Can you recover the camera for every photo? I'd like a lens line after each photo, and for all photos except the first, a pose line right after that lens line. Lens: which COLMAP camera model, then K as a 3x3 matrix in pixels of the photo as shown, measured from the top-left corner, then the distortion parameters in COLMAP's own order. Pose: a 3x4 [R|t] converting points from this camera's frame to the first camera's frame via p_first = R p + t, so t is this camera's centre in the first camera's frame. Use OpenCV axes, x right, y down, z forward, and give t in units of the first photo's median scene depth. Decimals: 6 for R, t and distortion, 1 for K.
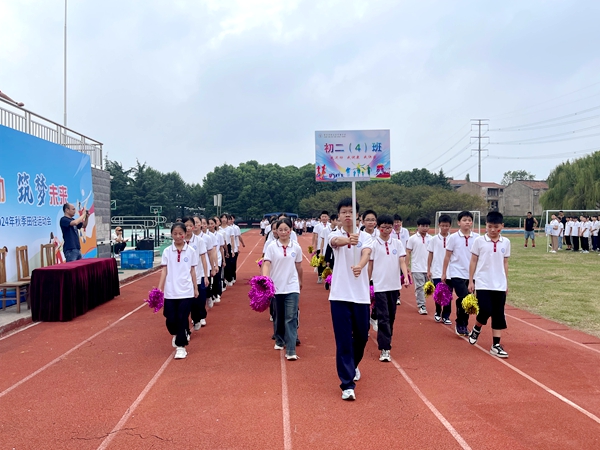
lens RADIAL K [[503.6, 0, 300.5], [0, 503.6, 225.3], [0, 0, 1]] dist [0.001675, -0.000790]
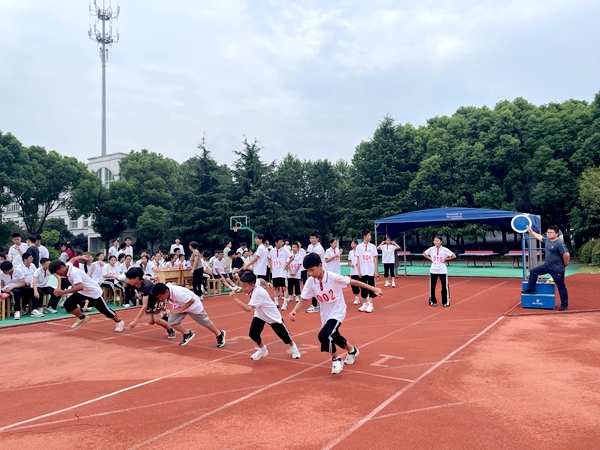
lens RADIAL K [[446.9, 0, 302.3], [0, 446.9, 225.9], [0, 0, 1]] dist [0.047077, -0.008742]
pose [[0.819737, -0.038102, -0.571471, 0.014613], [0.027457, 0.999252, -0.027238, -0.015490], [0.572081, 0.006637, 0.820170, 0.634257]]
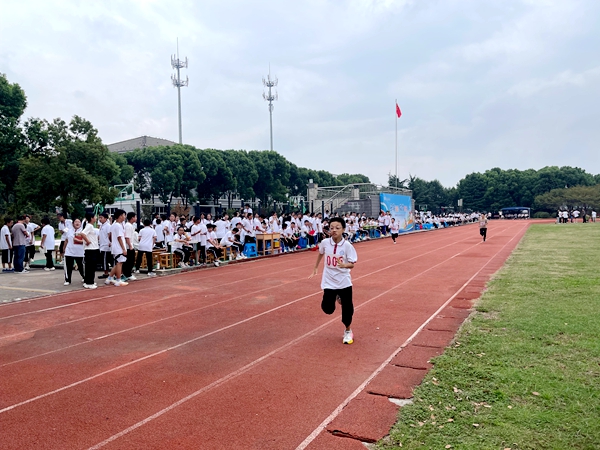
lens RADIAL K [[446.9, 0, 297.6], [0, 446.9, 223.7], [0, 0, 1]] dist [0.047077, -0.008742]
pose [[0.853008, -0.009806, -0.521806, 0.081091], [0.016034, 0.999844, 0.007422, 0.001006], [0.521652, -0.014698, 0.853032, -0.298689]]
